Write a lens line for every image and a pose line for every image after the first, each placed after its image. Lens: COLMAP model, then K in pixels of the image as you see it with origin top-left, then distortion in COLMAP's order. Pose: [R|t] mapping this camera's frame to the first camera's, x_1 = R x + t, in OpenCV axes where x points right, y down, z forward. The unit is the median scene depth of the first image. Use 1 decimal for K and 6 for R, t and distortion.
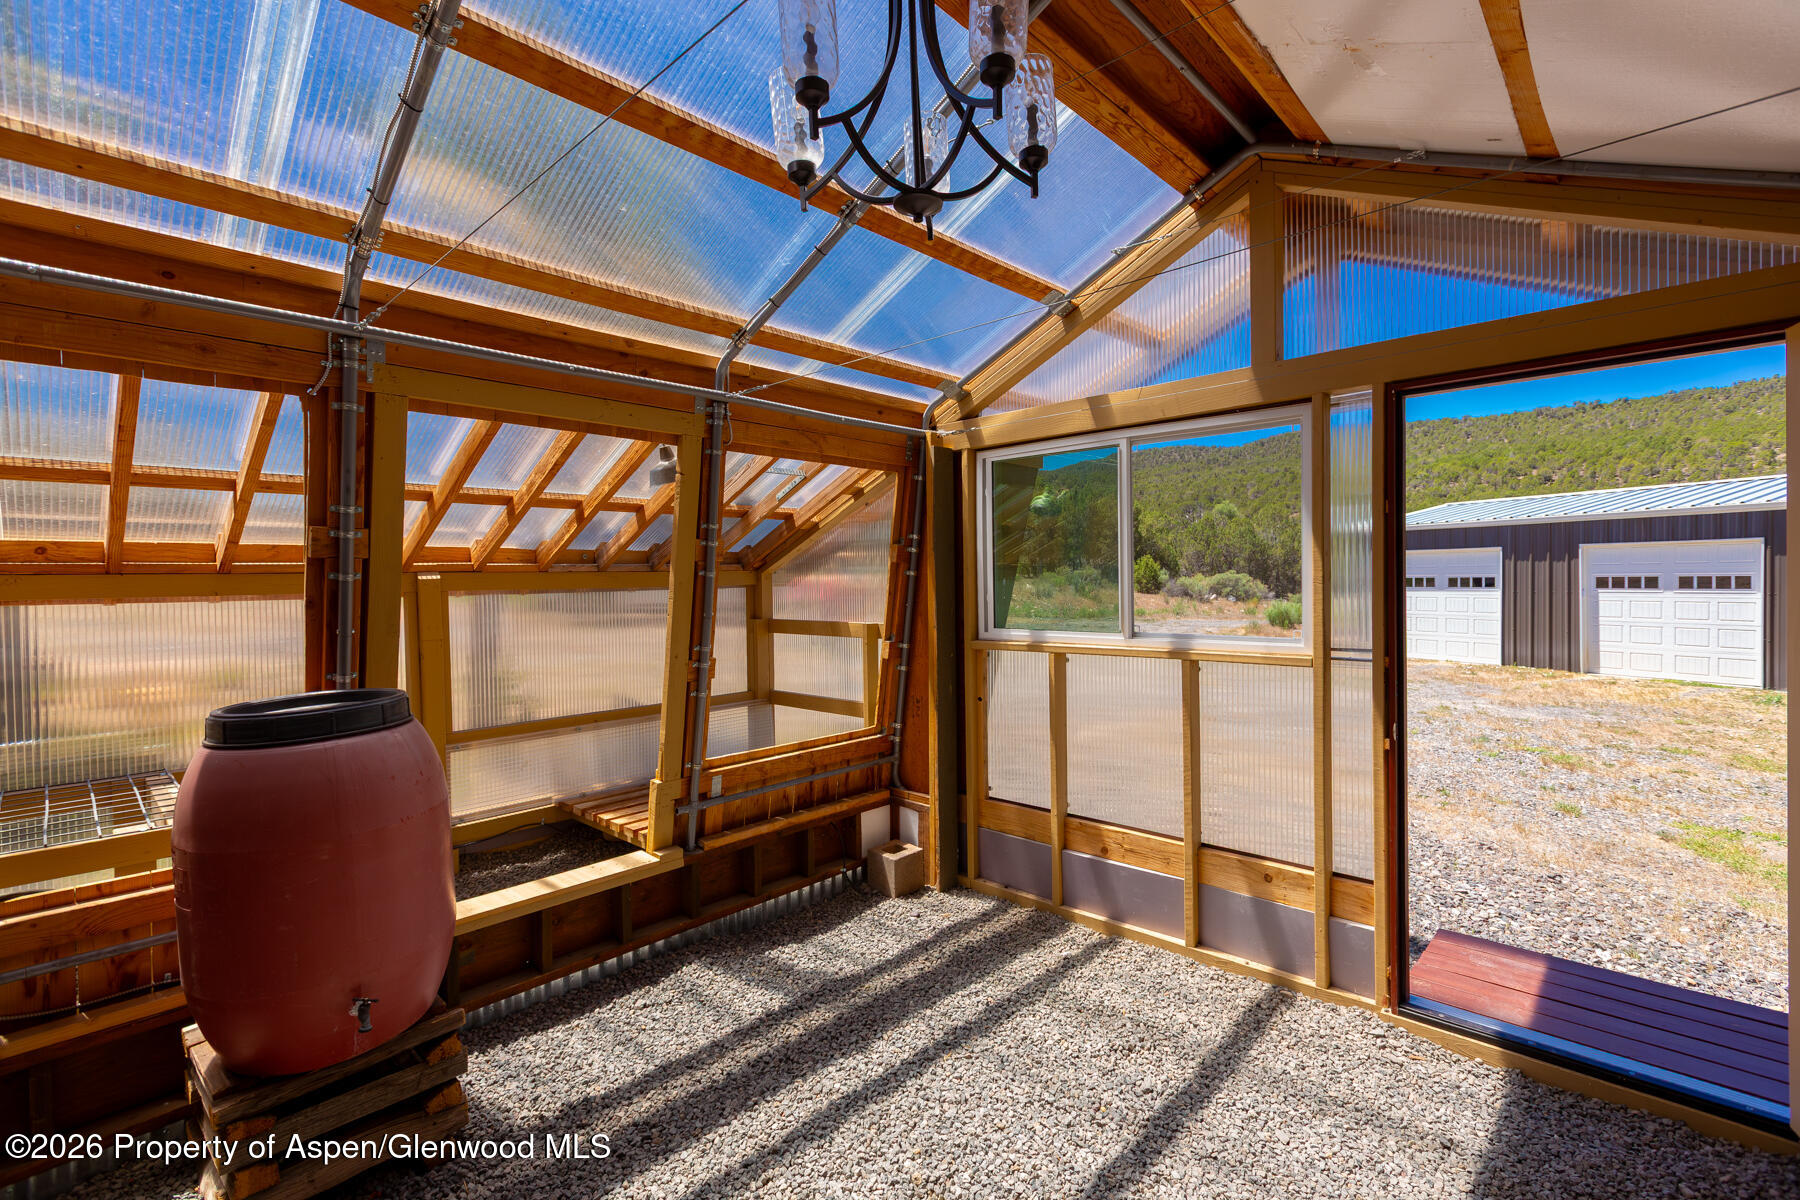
lens RADIAL K [[809.3, 0, 896.5], [0, 809.3, 593.9], [0, 0, 1]] dist [0.003968, -0.001026]
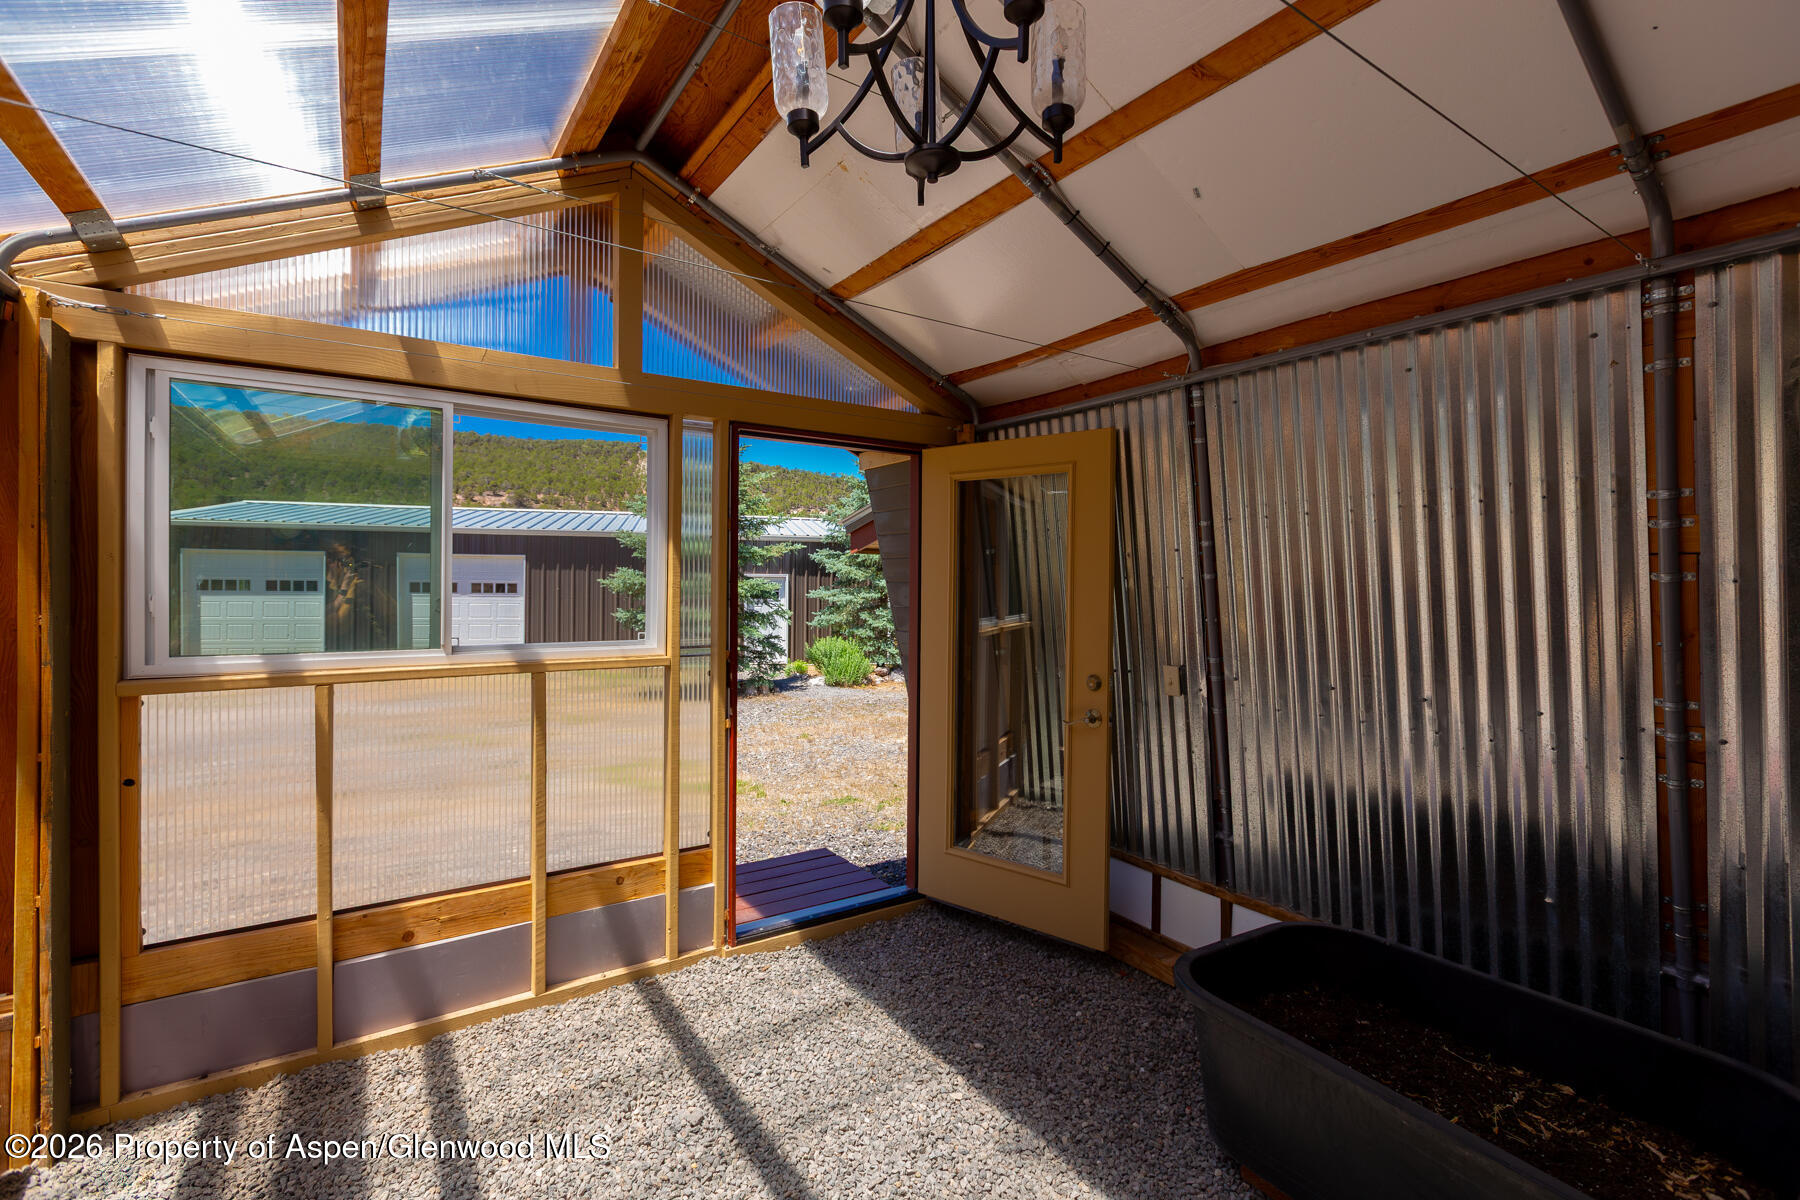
lens RADIAL K [[809.3, 0, 899.4], [0, 809.3, 592.9], [0, 0, 1]] dist [0.003968, -0.001026]
pose [[0.210028, 0.003165, 0.977690, -0.413734], [0.002695, 0.999989, -0.003816, -0.001531], [-0.977692, 0.003437, 0.210018, 0.409942]]
